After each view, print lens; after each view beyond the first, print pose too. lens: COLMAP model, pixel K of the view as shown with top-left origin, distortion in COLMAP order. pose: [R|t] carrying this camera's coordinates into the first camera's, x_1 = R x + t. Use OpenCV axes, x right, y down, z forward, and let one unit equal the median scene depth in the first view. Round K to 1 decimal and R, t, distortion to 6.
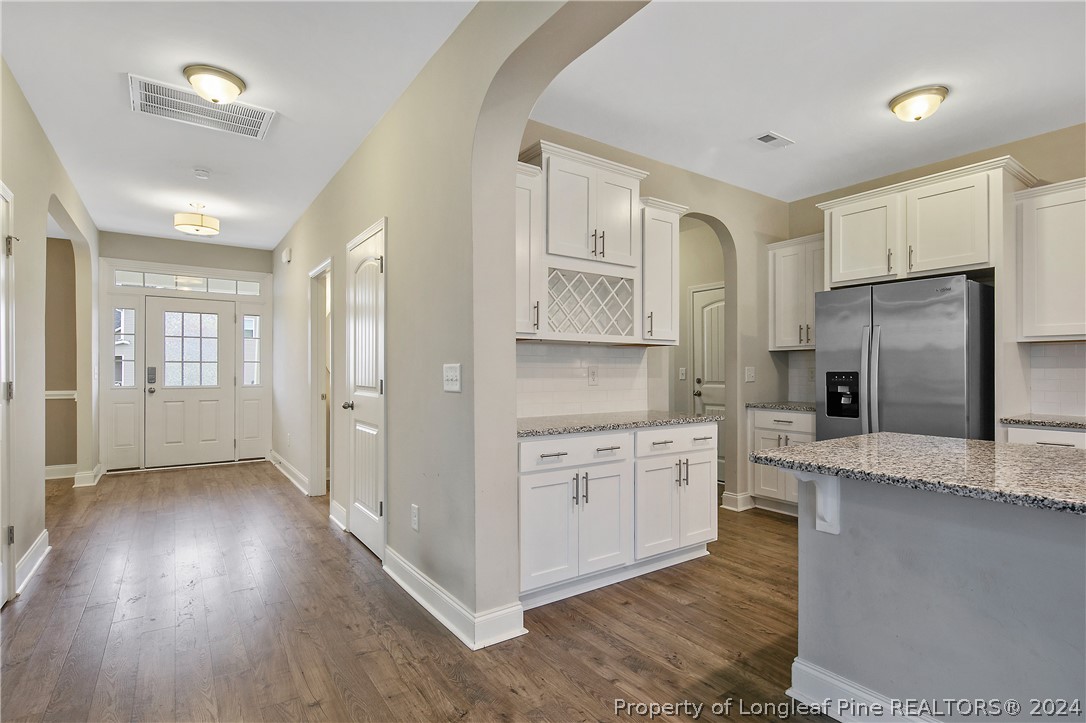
lens RADIAL K [[532.9, 0, 546.8], [0, 532.9, 370.2], [0, 0, 1]] dist [0.000935, -0.000685]
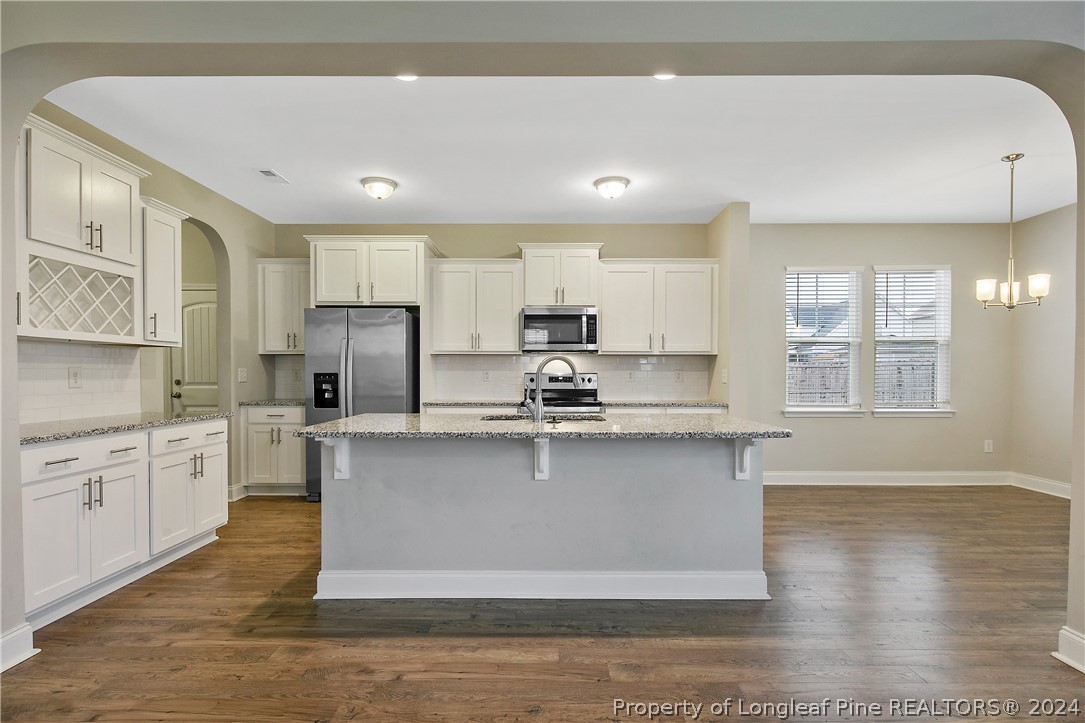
lens RADIAL K [[532.4, 0, 546.3], [0, 532.4, 370.2], [0, 0, 1]] dist [0.000935, -0.000685]
pose [[0.578167, 0.003820, 0.815910, -0.206934], [-0.002014, 0.999993, -0.003254, -0.000378], [-0.815916, 0.000238, 0.578170, -0.192726]]
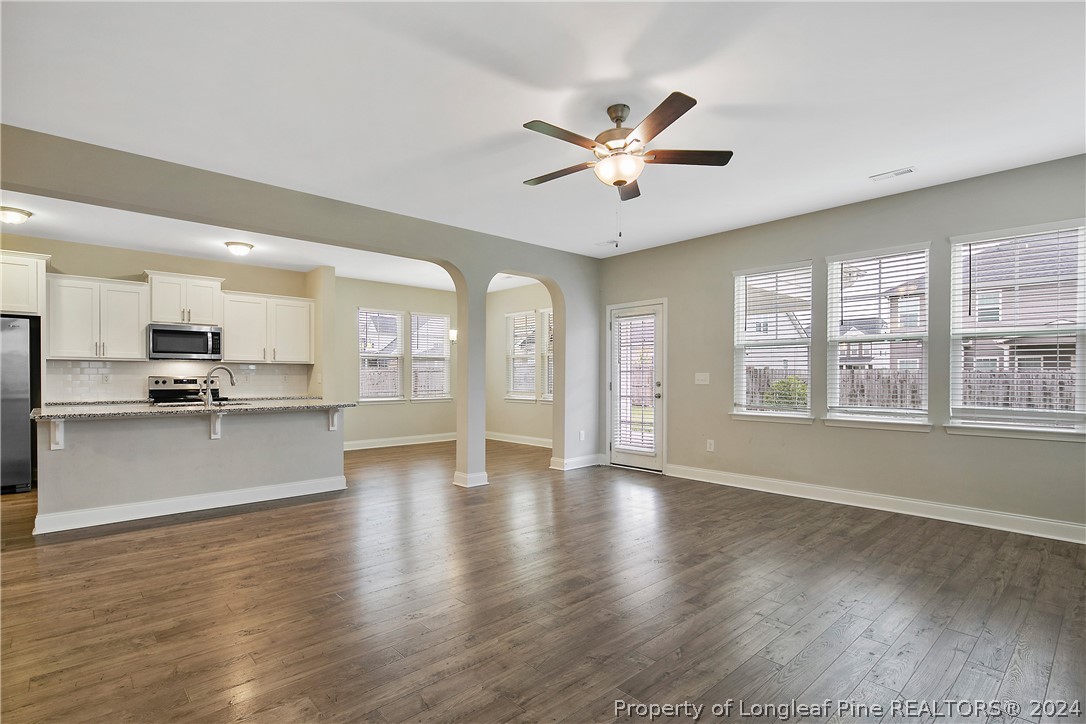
lens RADIAL K [[525.2, 0, 544.7], [0, 525.2, 381.7], [0, 0, 1]] dist [-0.001695, -0.000514]
pose [[-0.130389, -0.012139, 0.991389, -1.054250], [-0.003324, 0.999925, 0.011806, -0.005122], [-0.991457, -0.001756, -0.130419, -0.400697]]
